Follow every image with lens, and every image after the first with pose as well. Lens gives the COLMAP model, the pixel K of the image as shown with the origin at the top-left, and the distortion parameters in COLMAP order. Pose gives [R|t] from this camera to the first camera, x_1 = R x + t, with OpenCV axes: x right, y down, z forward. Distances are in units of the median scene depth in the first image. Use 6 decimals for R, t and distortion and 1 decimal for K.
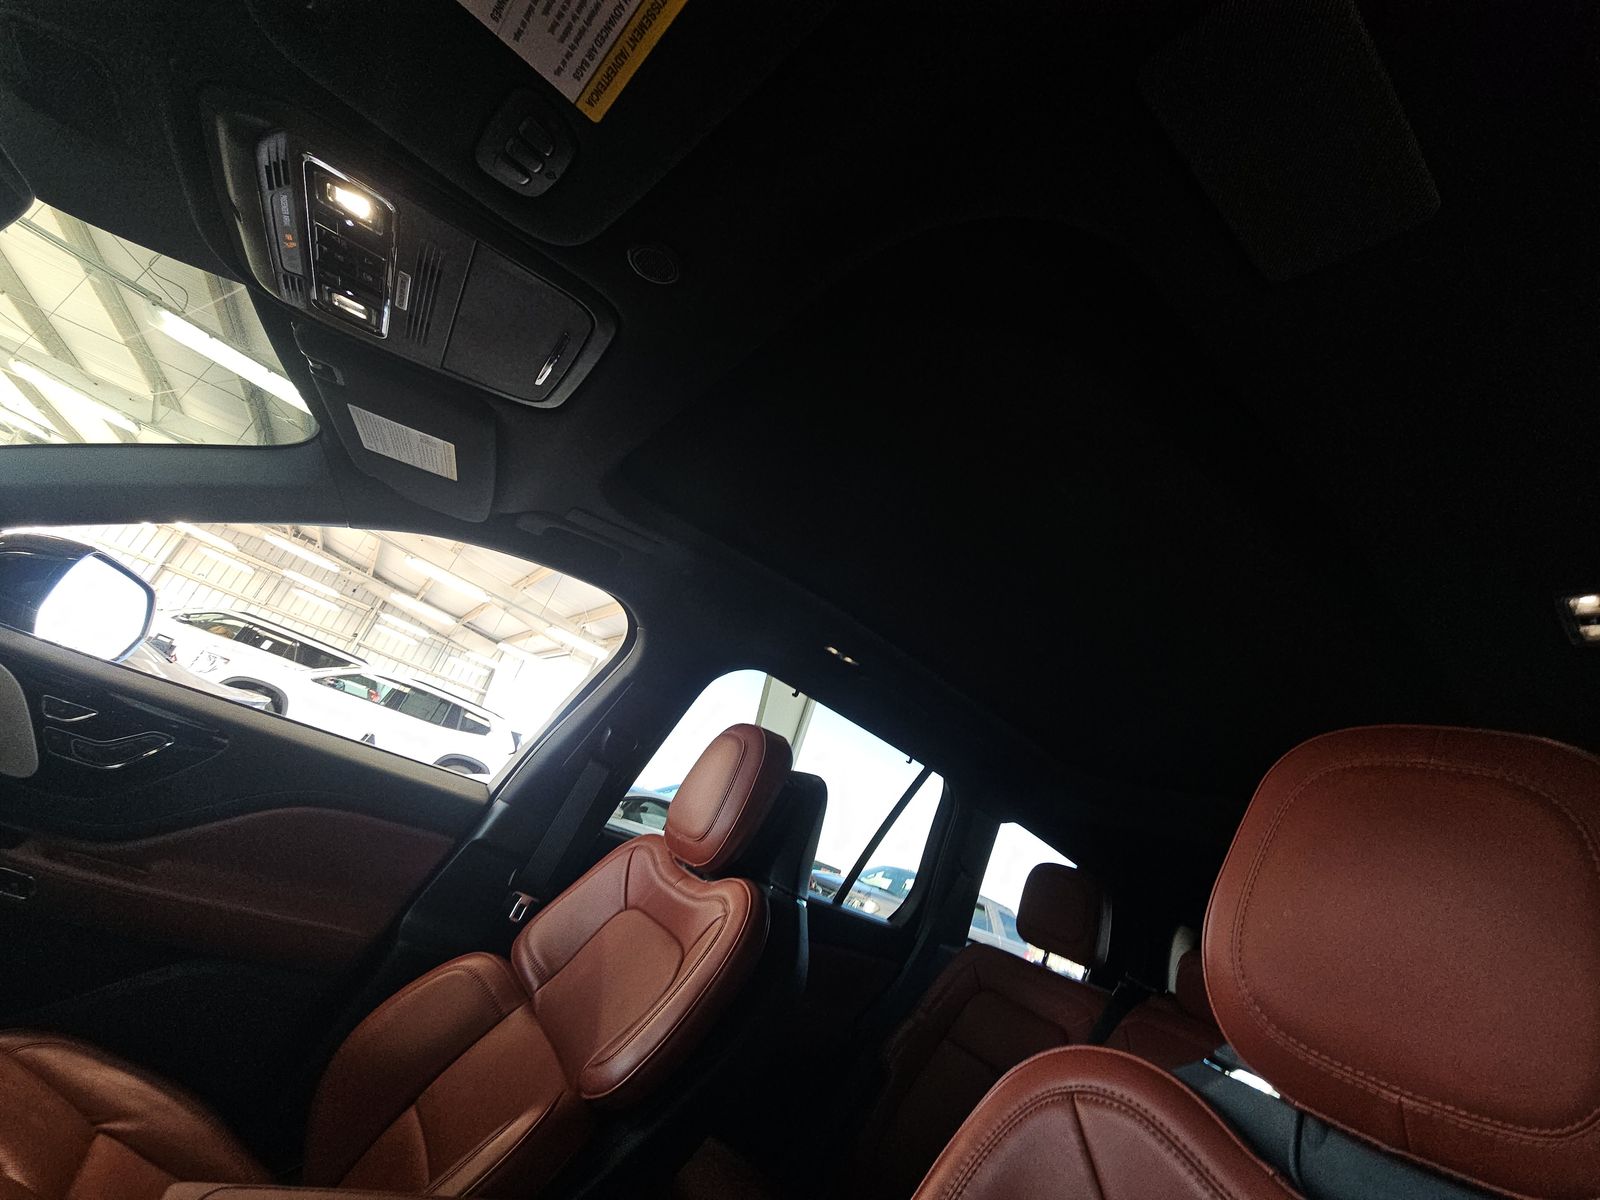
lens RADIAL K [[634.7, 0, 800.0], [0, 634.7, 600.0], [0, 0, 1]] dist [0.030213, -0.021729]
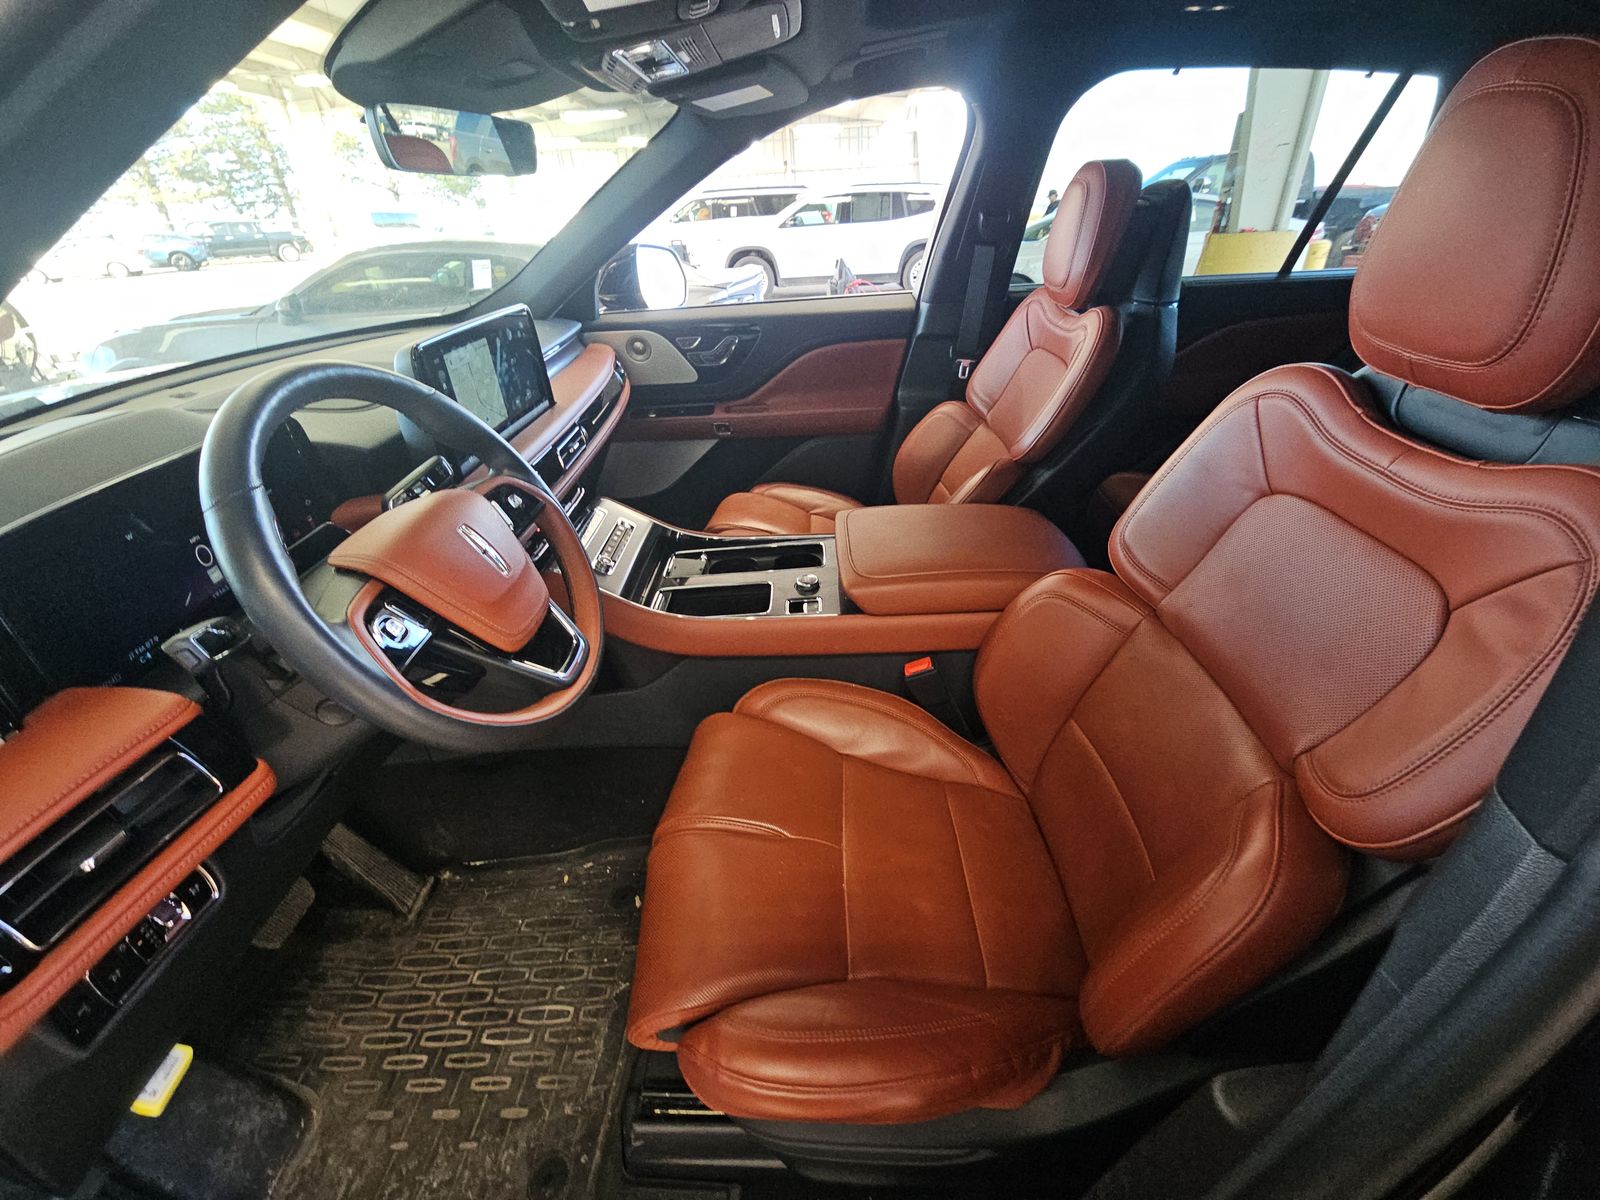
lens RADIAL K [[634.7, 0, 800.0], [0, 634.7, 600.0], [0, 0, 1]] dist [0.030213, -0.021729]
pose [[0.731388, -0.010736, -0.681877, 0.202924], [0.505797, 0.679210, 0.531829, -0.085970], [0.457428, -0.733865, 0.502197, -0.201975]]
